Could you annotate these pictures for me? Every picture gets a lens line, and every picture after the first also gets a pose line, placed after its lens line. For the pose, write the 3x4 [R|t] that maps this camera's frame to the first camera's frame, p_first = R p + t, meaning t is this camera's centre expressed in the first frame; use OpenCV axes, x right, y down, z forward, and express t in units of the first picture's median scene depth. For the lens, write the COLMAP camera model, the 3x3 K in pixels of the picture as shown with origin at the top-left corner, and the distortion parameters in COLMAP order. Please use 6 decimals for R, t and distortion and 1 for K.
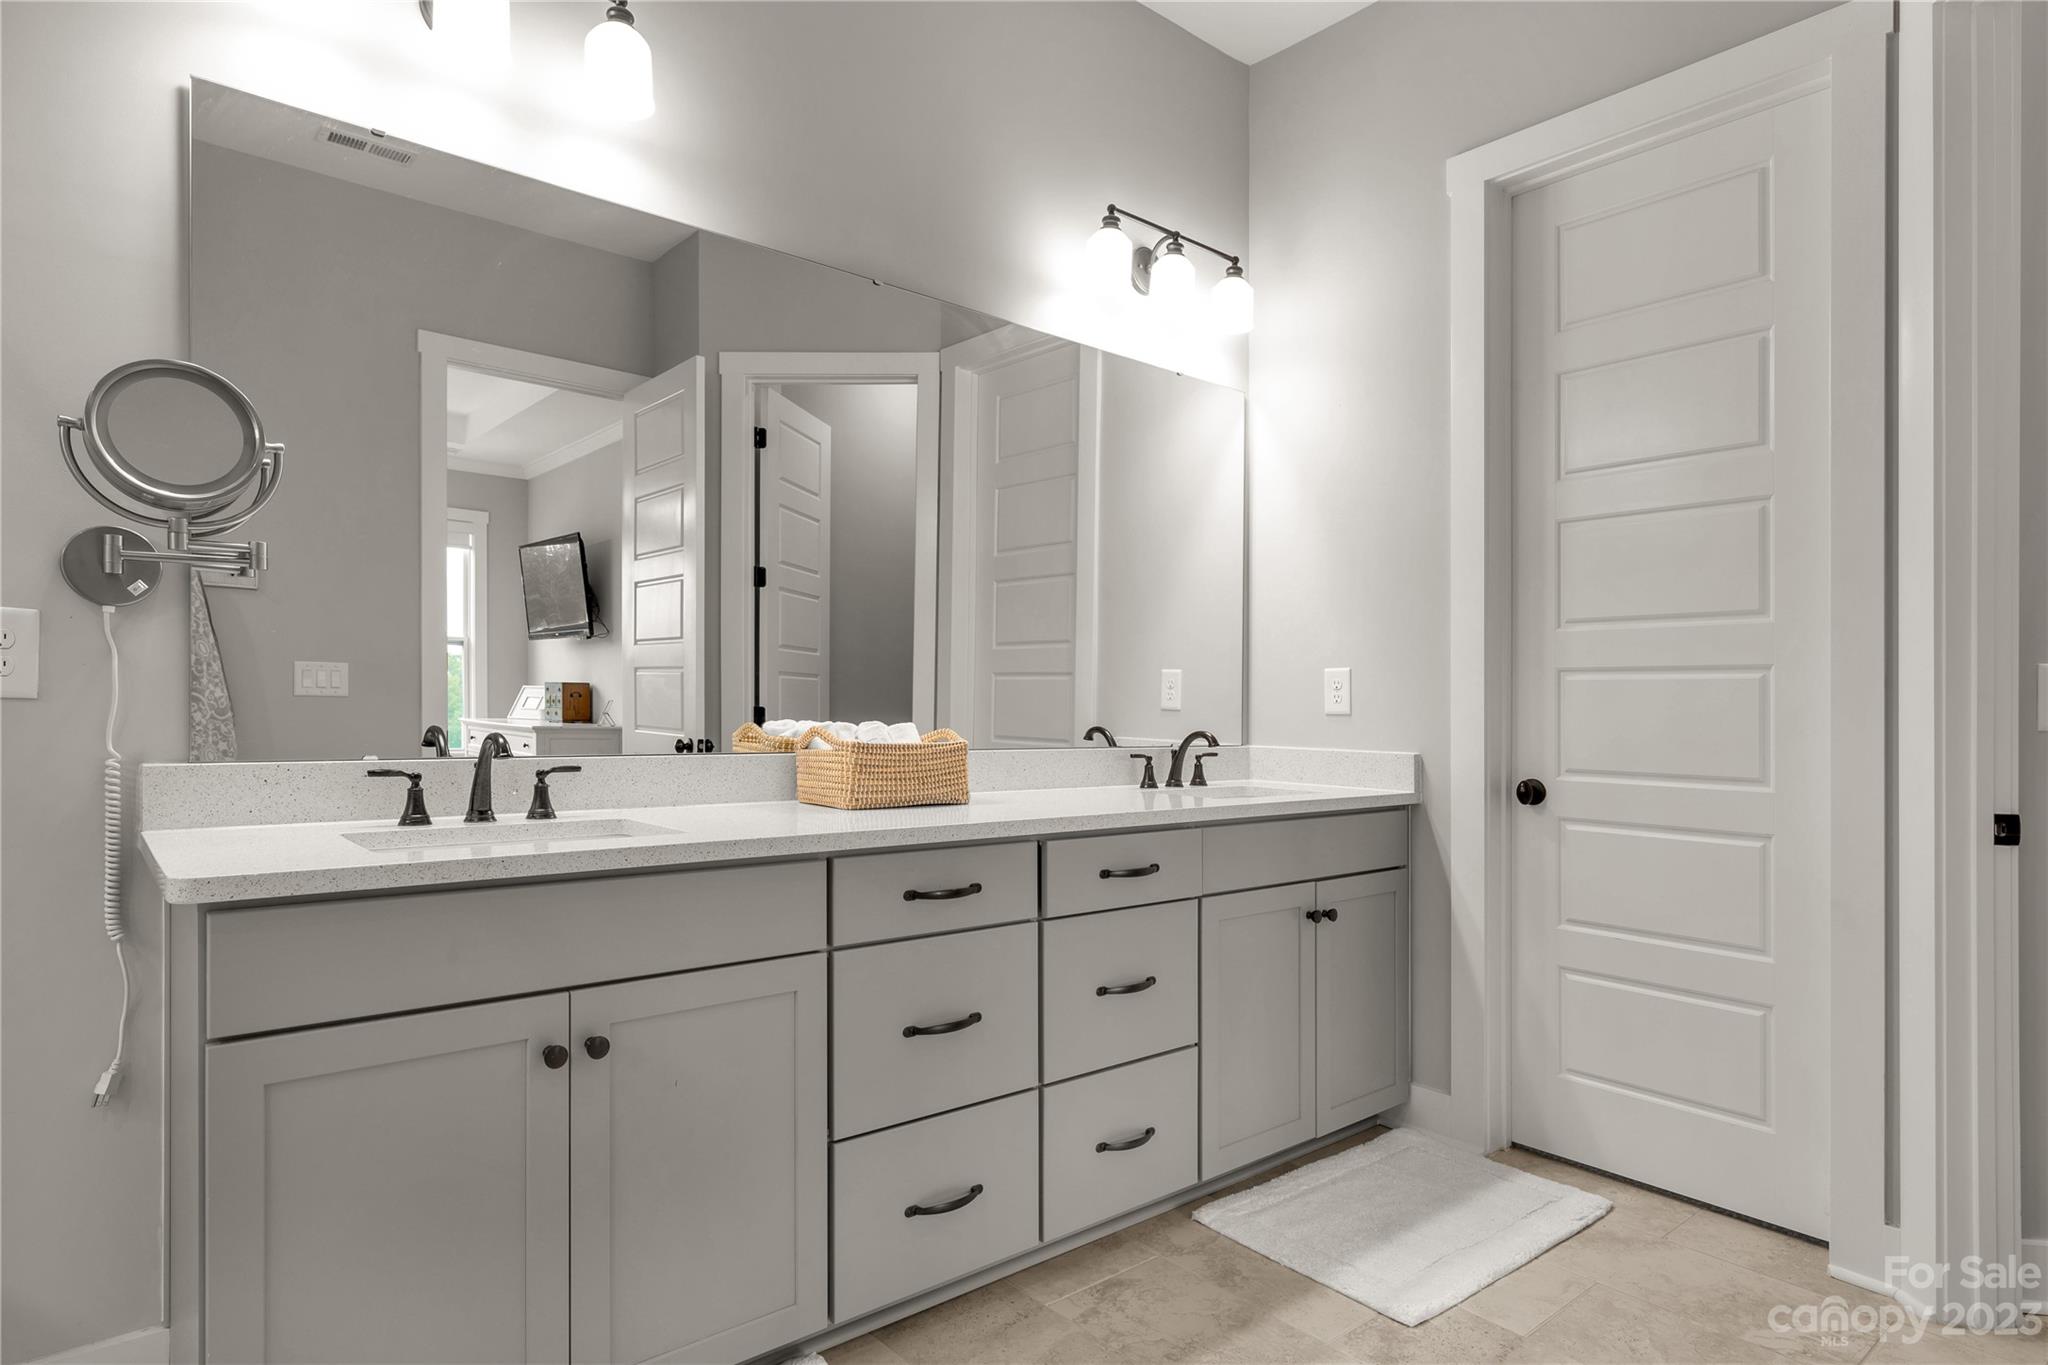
lens RADIAL K [[918.8, 0, 1008.6], [0, 918.8, 688.7], [0, 0, 1]] dist [0.008936, -0.000235]
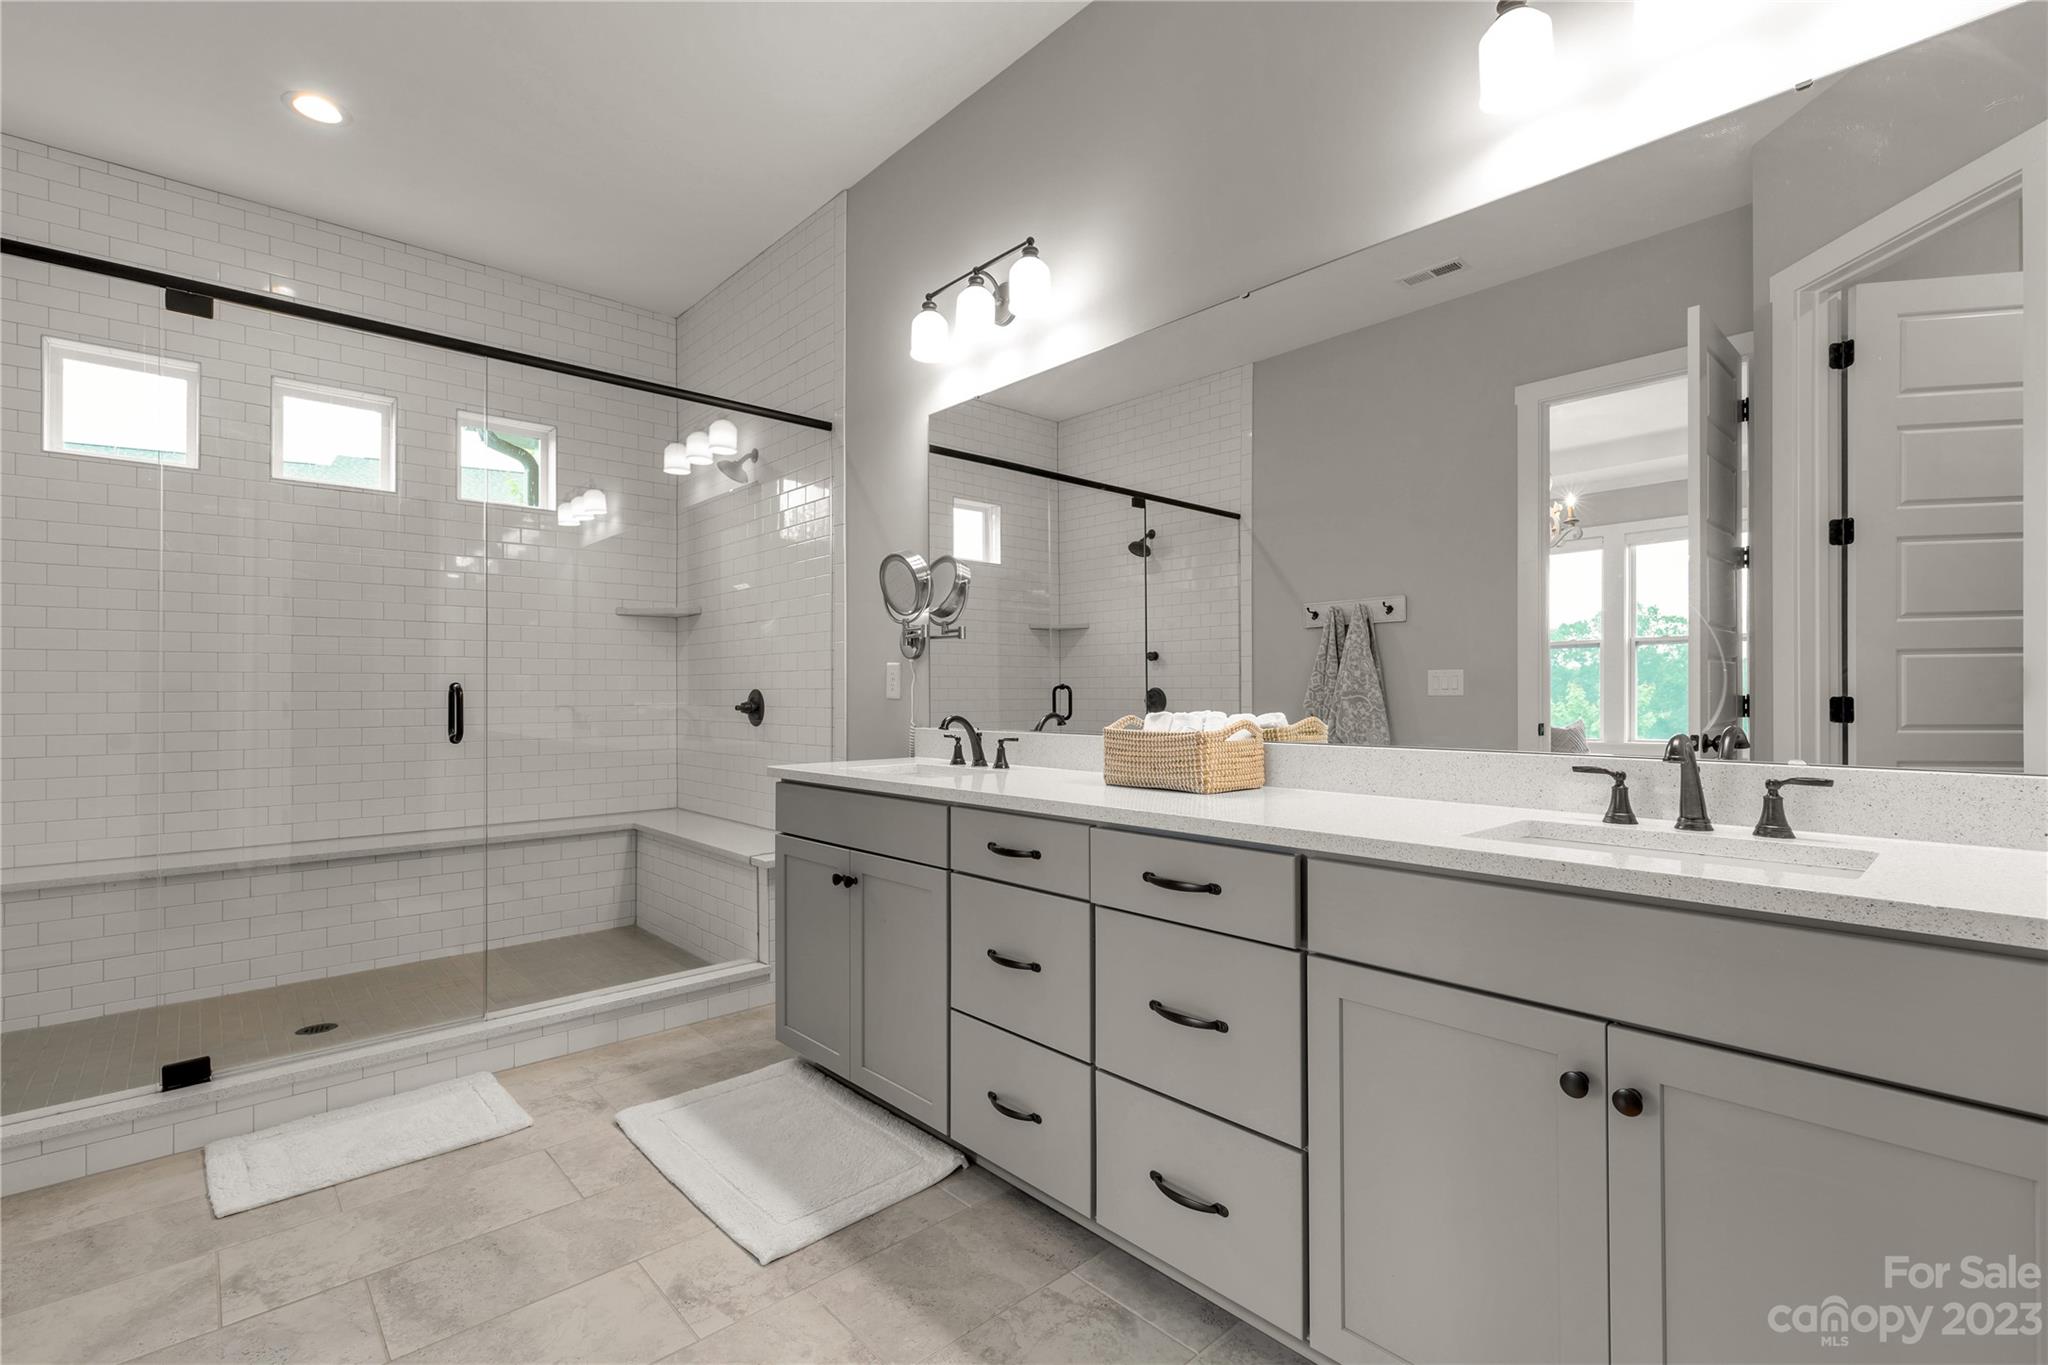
lens RADIAL K [[918.8, 0, 1008.6], [0, 918.8, 688.7], [0, 0, 1]] dist [0.008936, -0.000235]
pose [[0.129849, -0.026193, -0.991188, 0.304513], [0.021130, 0.999497, -0.023644, 0.011444], [0.991309, -0.017874, 0.130337, 0.230436]]
